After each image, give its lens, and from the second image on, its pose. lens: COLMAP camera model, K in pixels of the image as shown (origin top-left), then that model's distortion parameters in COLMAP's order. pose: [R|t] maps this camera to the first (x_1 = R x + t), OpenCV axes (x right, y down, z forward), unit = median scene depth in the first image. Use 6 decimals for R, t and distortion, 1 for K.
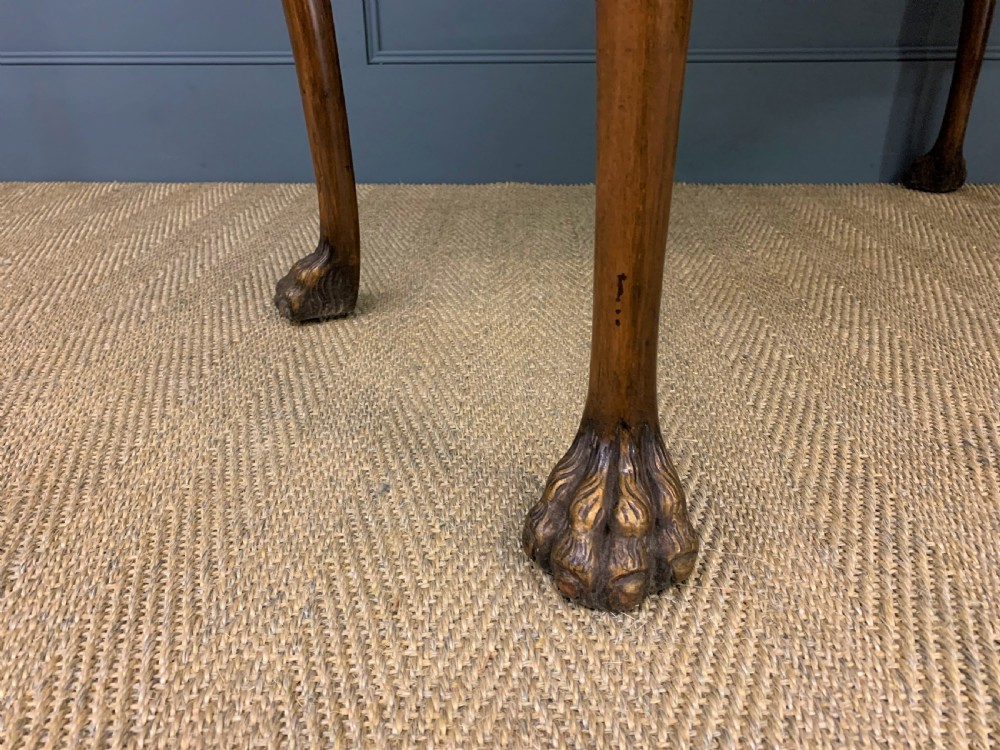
lens RADIAL K [[782.5, 0, 492.3], [0, 782.5, 369.7], [0, 0, 1]] dist [0.012585, -0.001927]
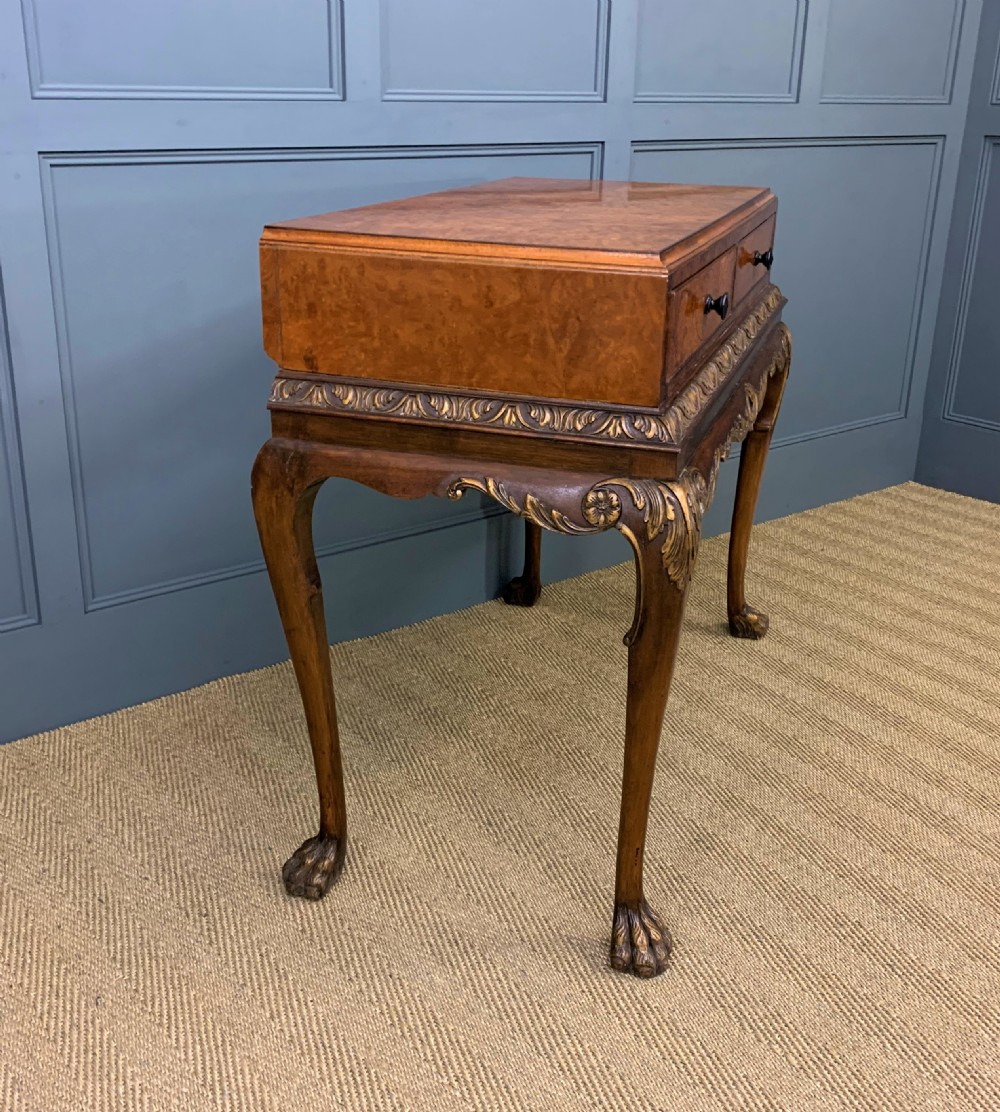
lens RADIAL K [[1252.9, 0, 500.0], [0, 1252.9, 556.0], [0, 0, 1]] dist [-0.000988, 0.006120]
pose [[0.748049, -0.211634, 0.628994, -2.487676], [0.241276, 0.969660, 0.039311, -1.285031], [-0.618230, 0.122354, 0.776416, -1.991759]]
